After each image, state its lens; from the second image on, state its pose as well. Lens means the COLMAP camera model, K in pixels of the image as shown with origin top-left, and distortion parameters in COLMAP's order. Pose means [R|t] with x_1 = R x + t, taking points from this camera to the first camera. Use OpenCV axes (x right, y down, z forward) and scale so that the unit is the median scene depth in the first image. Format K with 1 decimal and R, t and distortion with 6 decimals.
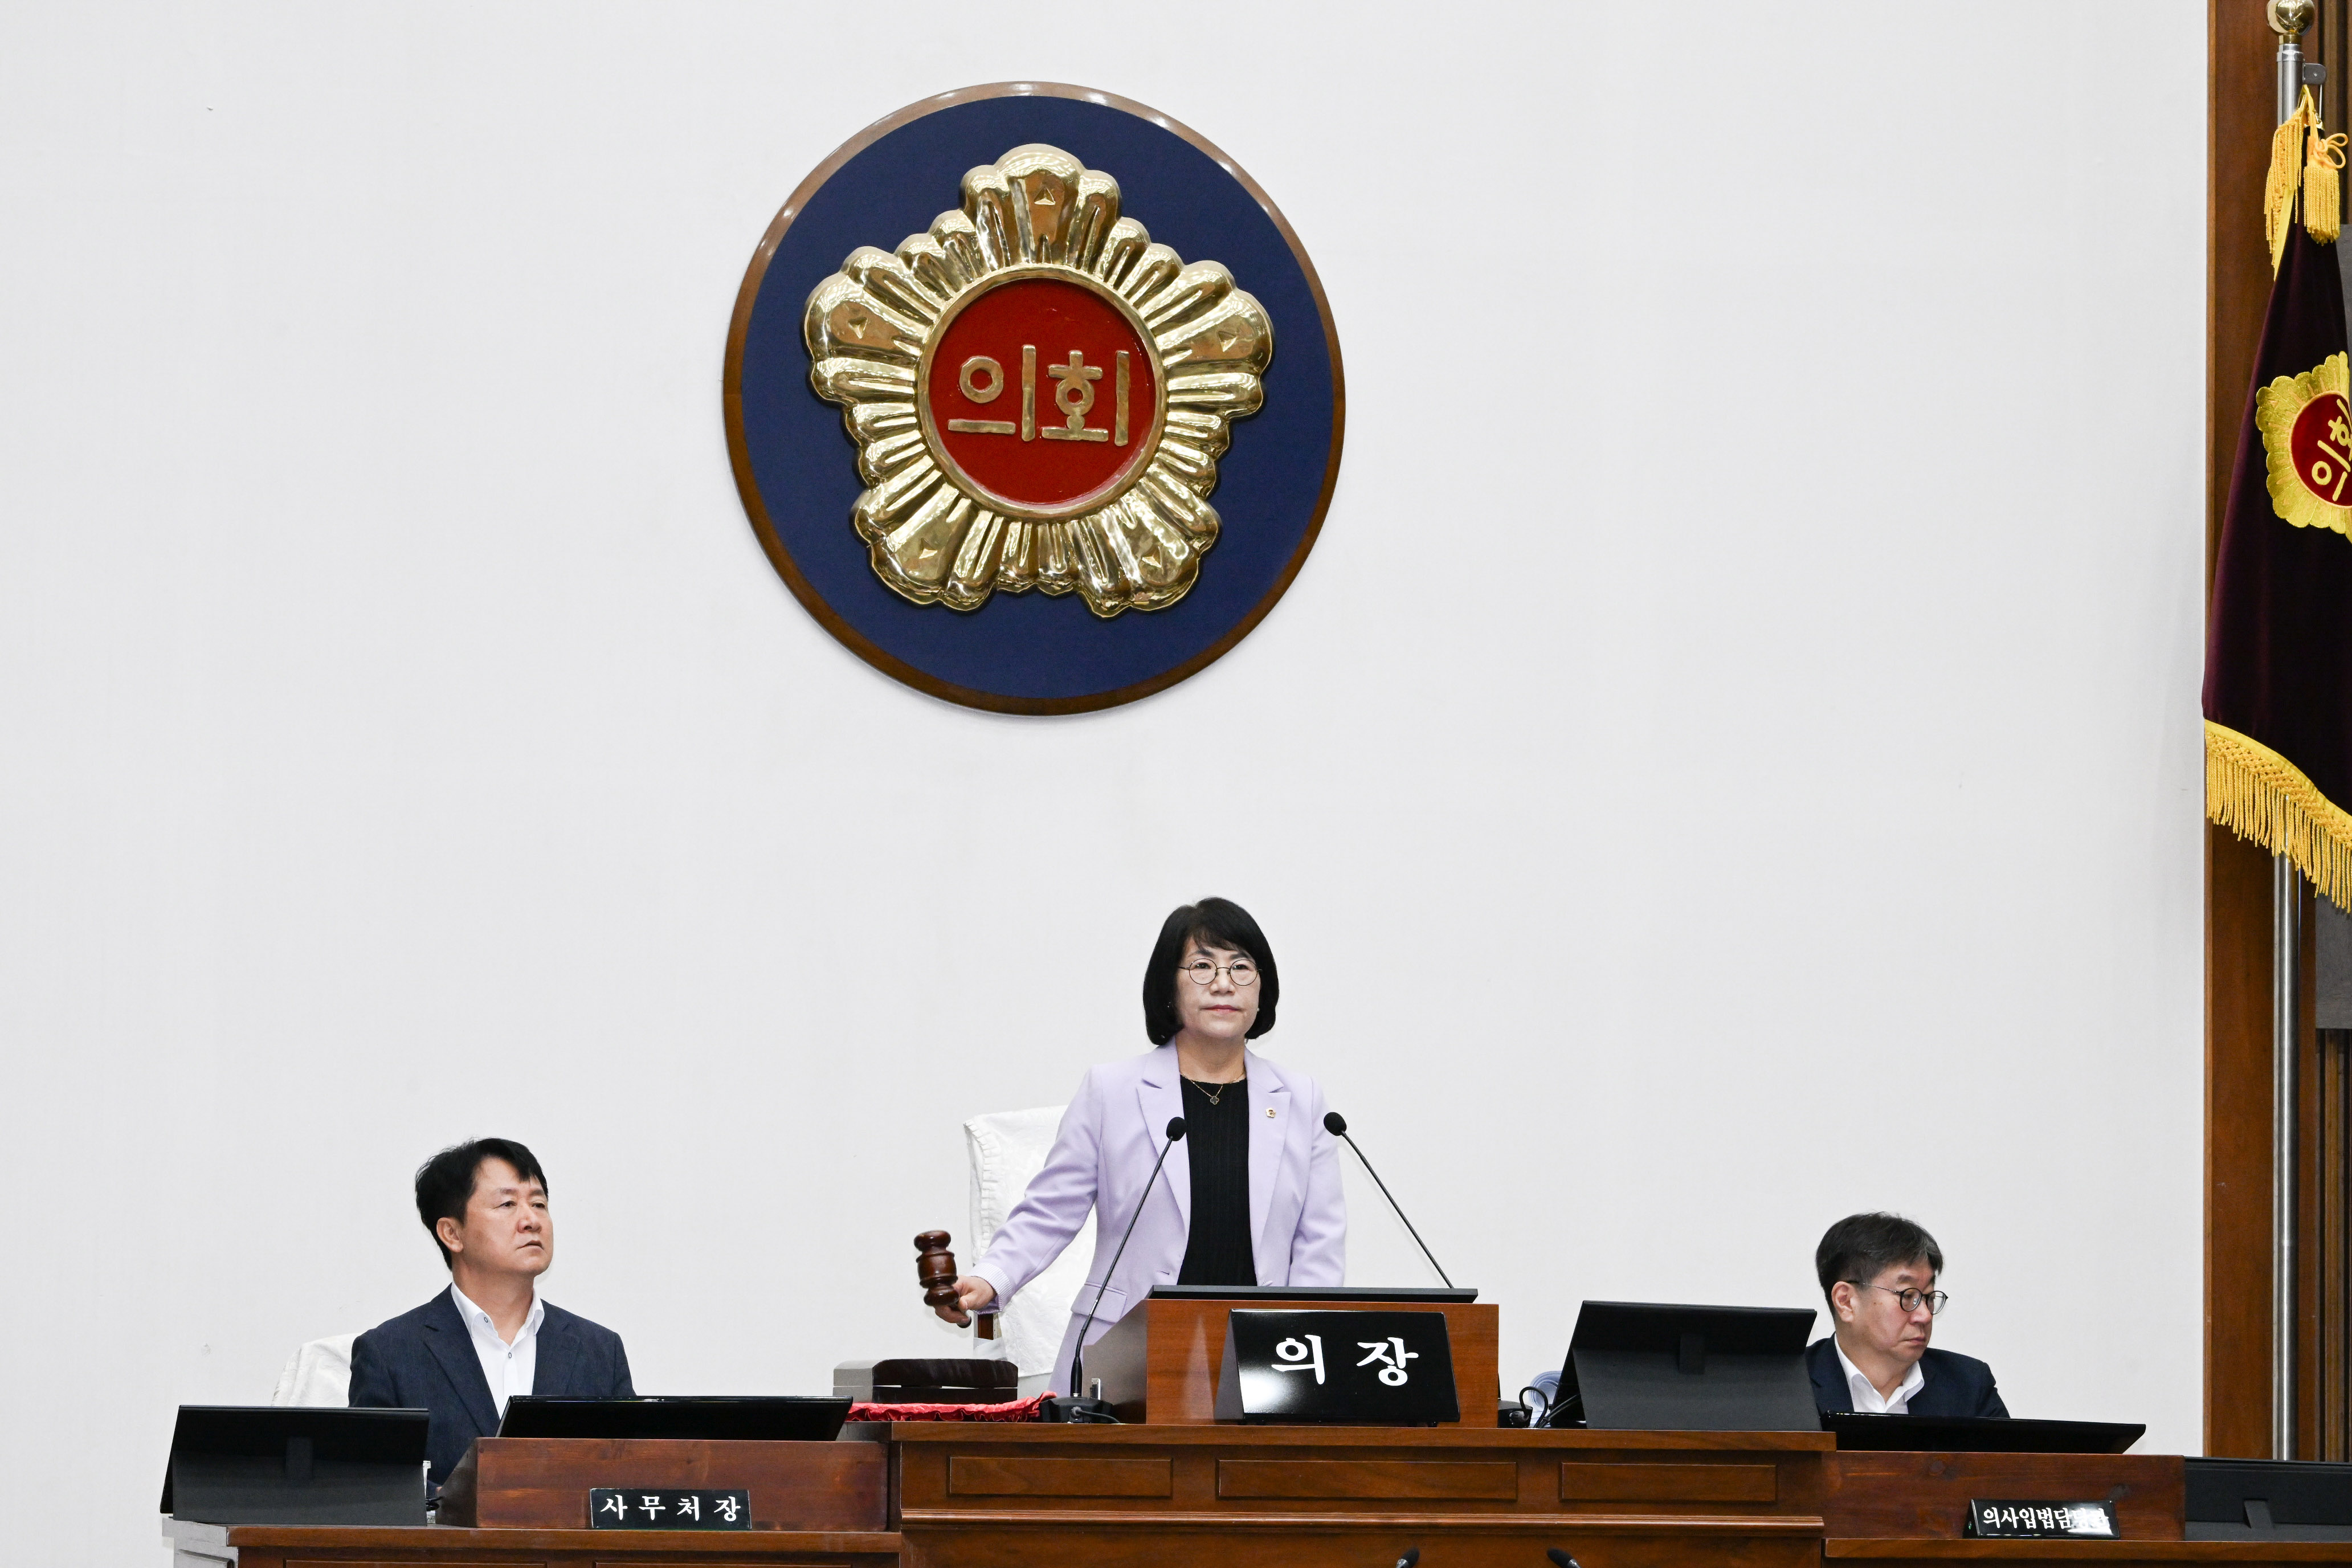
lens RADIAL K [[8361.7, 0, 1176.0], [0, 8361.7, 784.0], [0, 0, 1]] dist [0.012198, 0.235161]
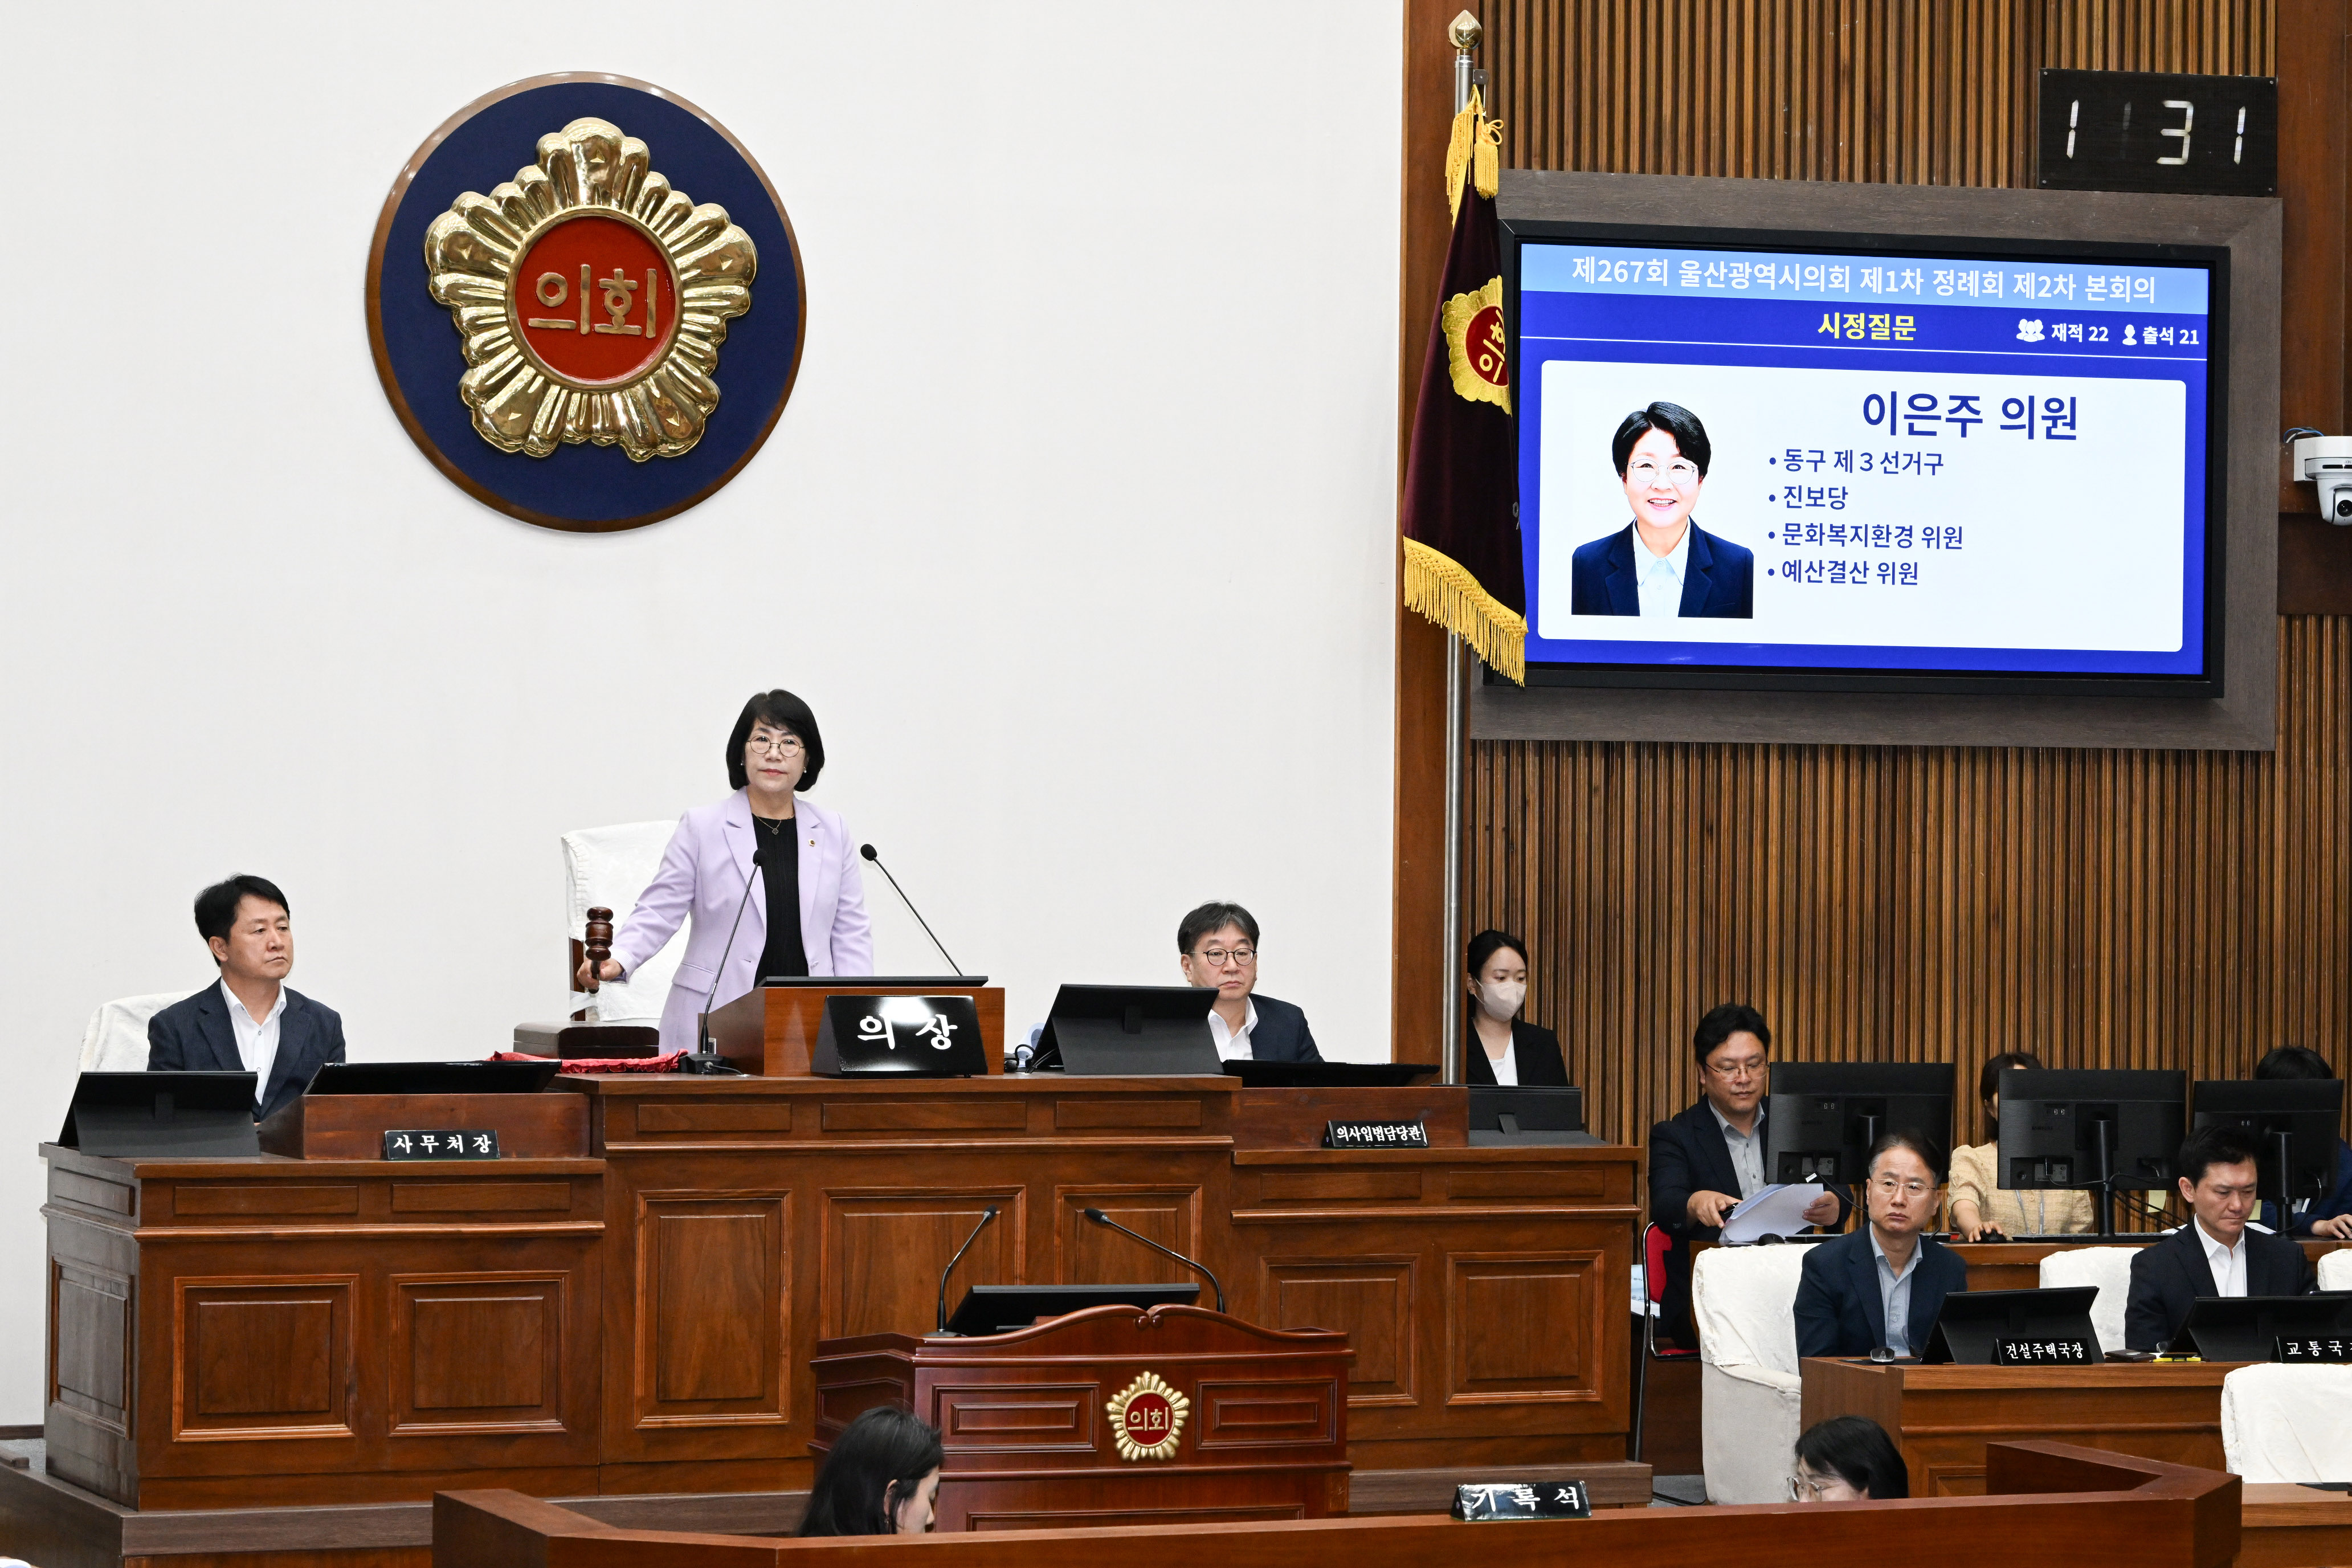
lens RADIAL K [[6329.2, 0, 1176.0], [0, 6329.2, 784.0], [0, 0, 1]] dist [0.000285, 0.027368]
pose [[0.985325, 0.000449, 0.170690, -0.100224], [-0.012367, 0.997557, 0.068761, -0.040113], [-0.170242, -0.069863, 0.982923, -0.050249]]
